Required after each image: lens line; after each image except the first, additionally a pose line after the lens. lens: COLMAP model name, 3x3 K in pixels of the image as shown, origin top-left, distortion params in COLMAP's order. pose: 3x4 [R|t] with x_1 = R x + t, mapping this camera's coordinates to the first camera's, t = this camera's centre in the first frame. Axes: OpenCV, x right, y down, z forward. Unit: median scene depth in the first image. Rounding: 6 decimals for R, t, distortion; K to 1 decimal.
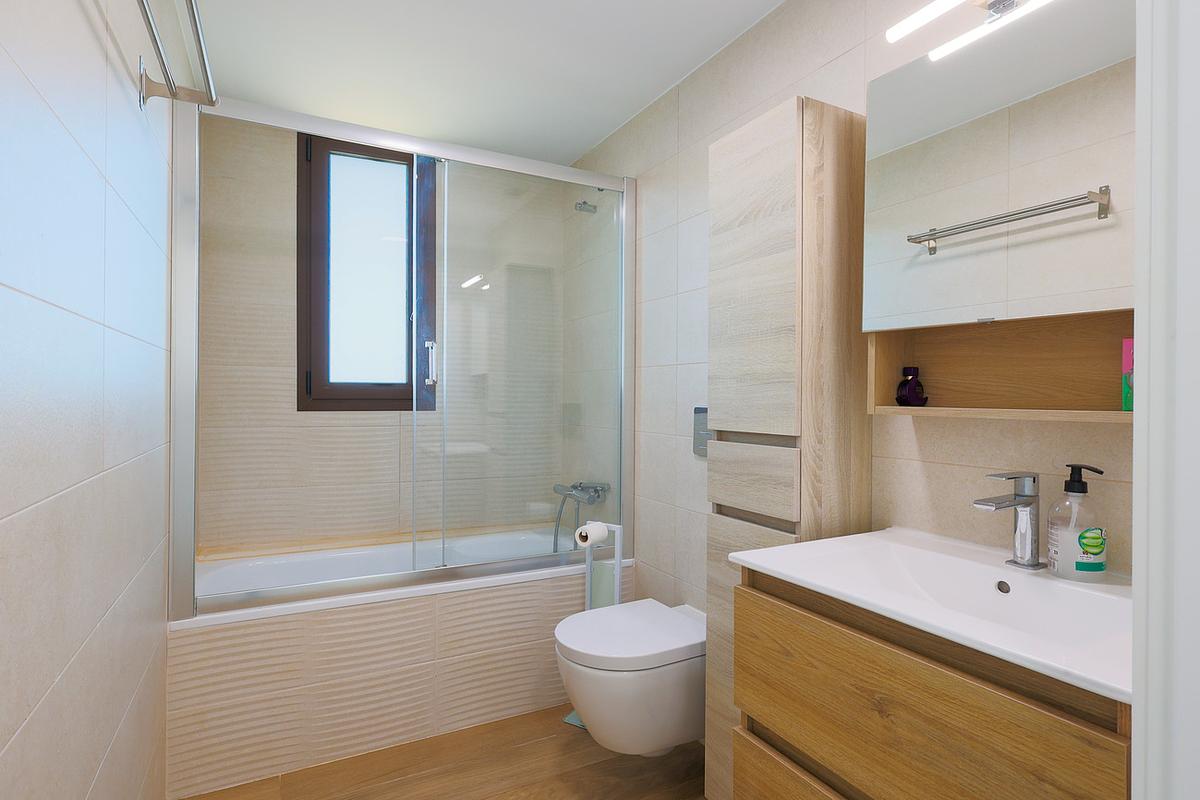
lens RADIAL K [[609.3, 0, 604.5], [0, 609.3, 395.6], [0, 0, 1]] dist [-0.006195, 0.000915]
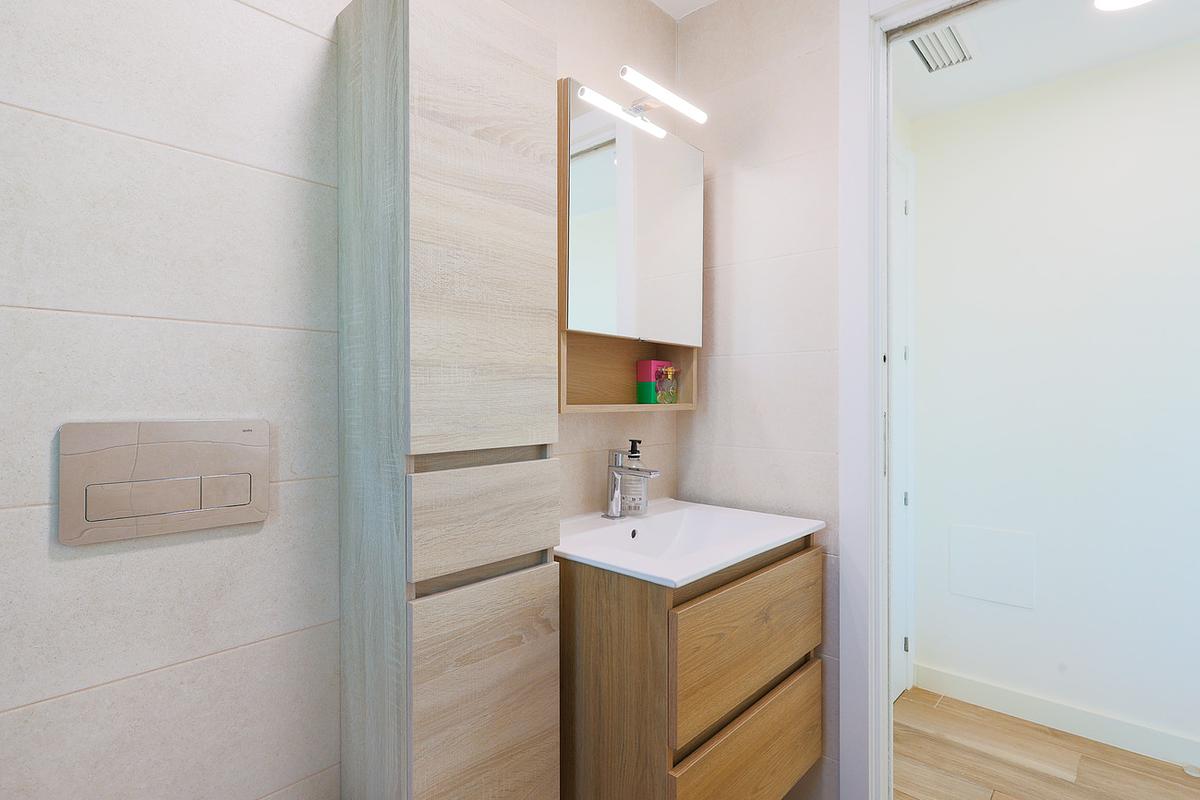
lens RADIAL K [[609.3, 0, 608.5], [0, 609.3, 401.4], [0, 0, 1]] dist [-0.006195, 0.000915]
pose [[-0.332756, -0.012544, 0.942929, -0.485484], [0.000403, 0.999910, 0.013444, -0.001898], [-0.943013, 0.004853, -0.332721, 1.178518]]
